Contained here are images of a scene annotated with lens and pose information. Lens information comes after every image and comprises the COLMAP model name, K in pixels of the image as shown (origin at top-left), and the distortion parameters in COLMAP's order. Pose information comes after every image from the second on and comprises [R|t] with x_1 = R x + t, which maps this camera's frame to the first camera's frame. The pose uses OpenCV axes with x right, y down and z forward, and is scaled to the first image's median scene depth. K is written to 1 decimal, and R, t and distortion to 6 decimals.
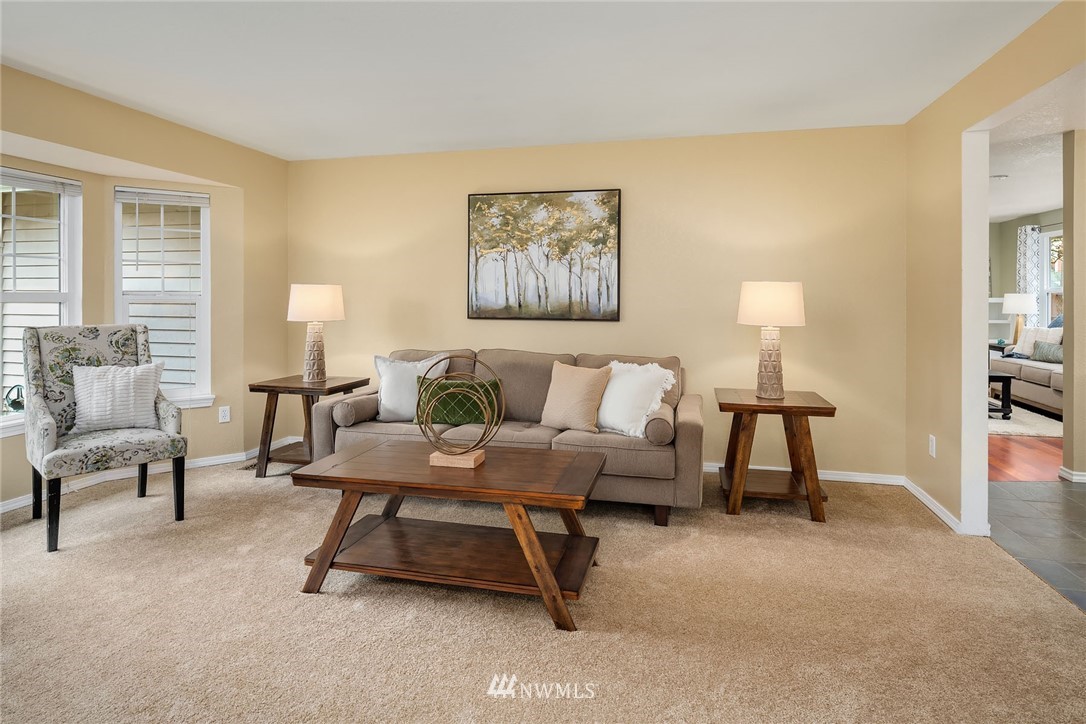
lens RADIAL K [[595.1, 0, 544.9], [0, 595.1, 302.1], [0, 0, 1]] dist [-0.001362, -0.001439]
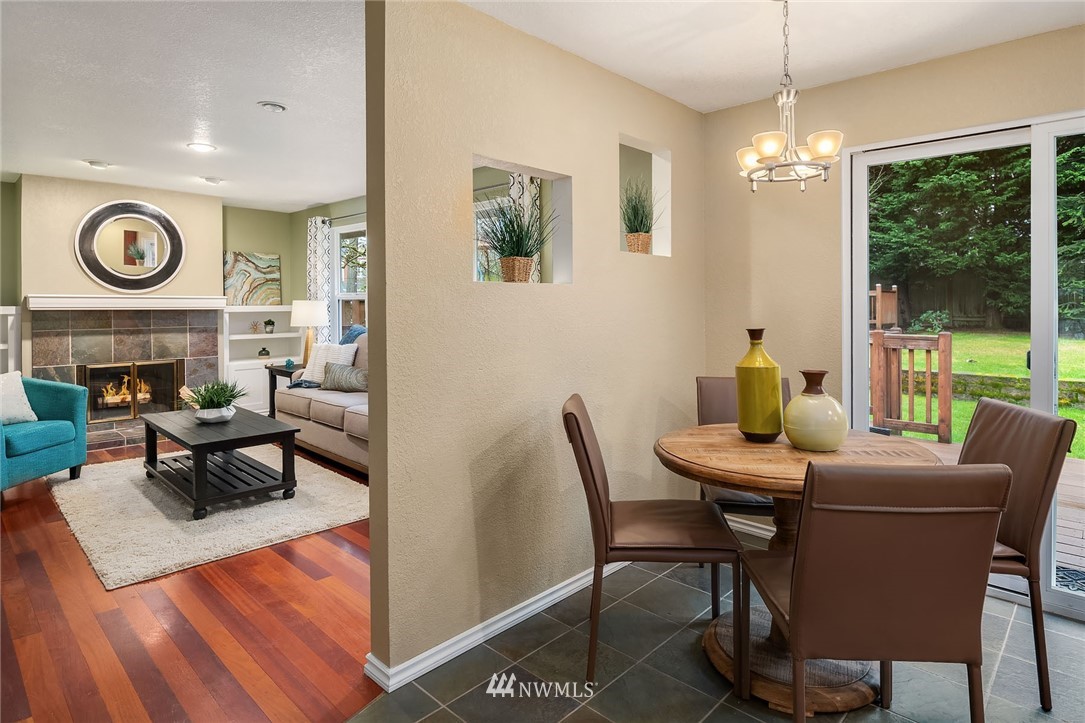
lens RADIAL K [[586.7, 0, 543.6], [0, 586.7, 309.1], [0, 0, 1]] dist [-0.001160, -0.001234]
pose [[0.505058, -0.008474, 0.863044, 0.311594], [0.006694, 0.999960, 0.005901, -0.005504], [-0.863059, 0.002797, 0.505095, 0.372394]]
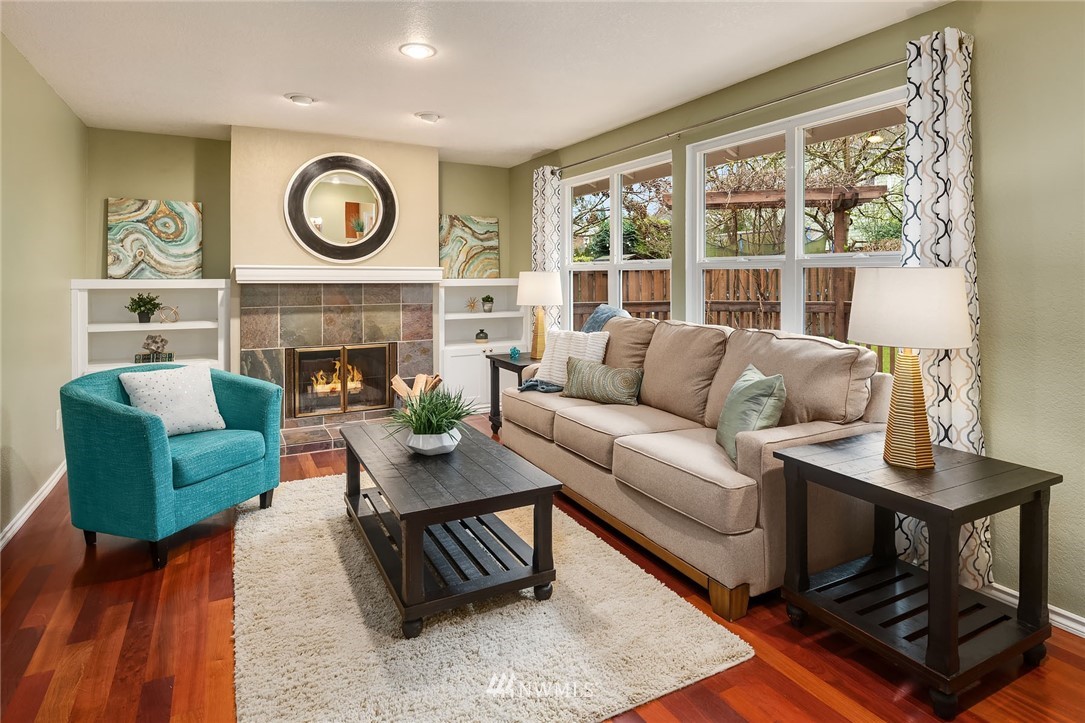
lens RADIAL K [[590.4, 0, 544.7], [0, 590.4, 275.2], [0, 0, 1]] dist [-0.001315, -0.001116]
pose [[0.745578, 0.002237, 0.666414, 0.436755], [0.005684, 0.999937, -0.009716, -0.005104], [-0.666394, 0.011031, 0.745518, 0.595620]]
